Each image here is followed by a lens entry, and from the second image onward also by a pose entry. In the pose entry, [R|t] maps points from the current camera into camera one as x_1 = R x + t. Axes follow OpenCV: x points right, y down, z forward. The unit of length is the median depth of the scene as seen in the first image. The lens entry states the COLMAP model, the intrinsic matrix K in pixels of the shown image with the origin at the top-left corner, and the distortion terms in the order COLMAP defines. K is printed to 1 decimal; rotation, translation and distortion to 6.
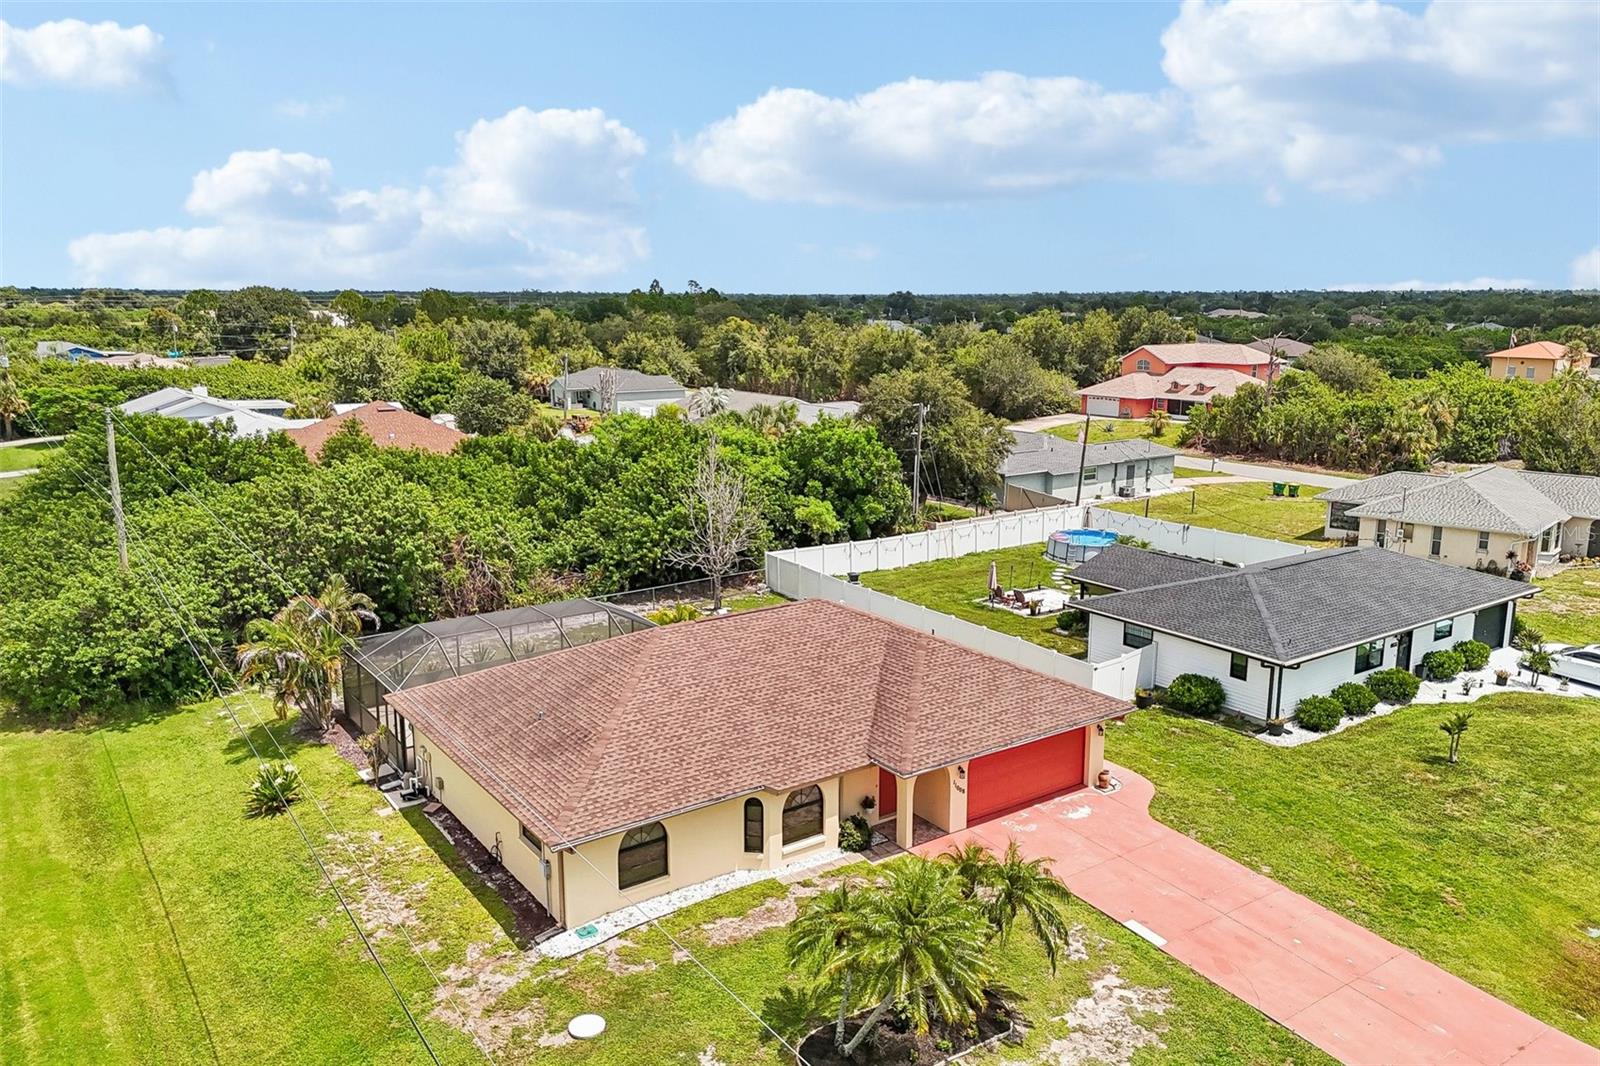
lens RADIAL K [[1172.8, 0, 804.1], [0, 1172.8, 535.7], [0, 0, 1]] dist [0.094394, -0.096357]
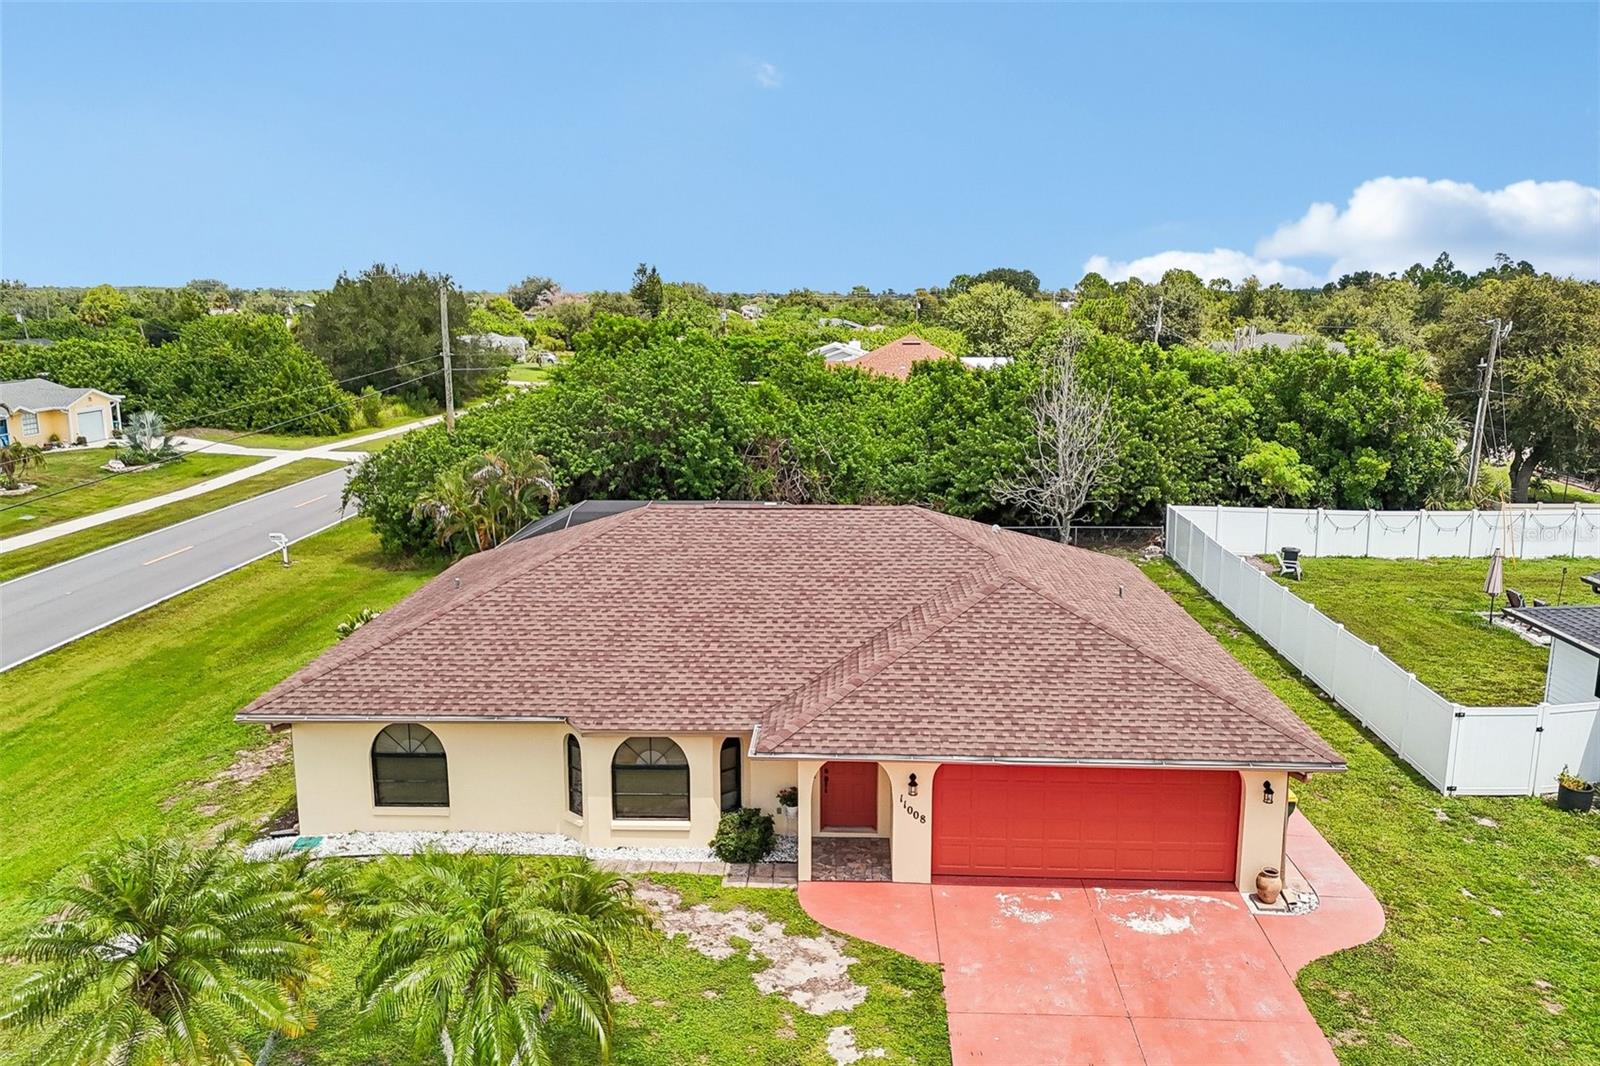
lens RADIAL K [[1172.8, 0, 804.1], [0, 1172.8, 535.7], [0, 0, 1]] dist [0.094394, -0.096357]
pose [[0.792820, 0.119188, -0.597688, 0.242959], [-0.120767, 0.991968, 0.037617, 0.034454], [0.597371, 0.042357, 0.800846, 0.276122]]
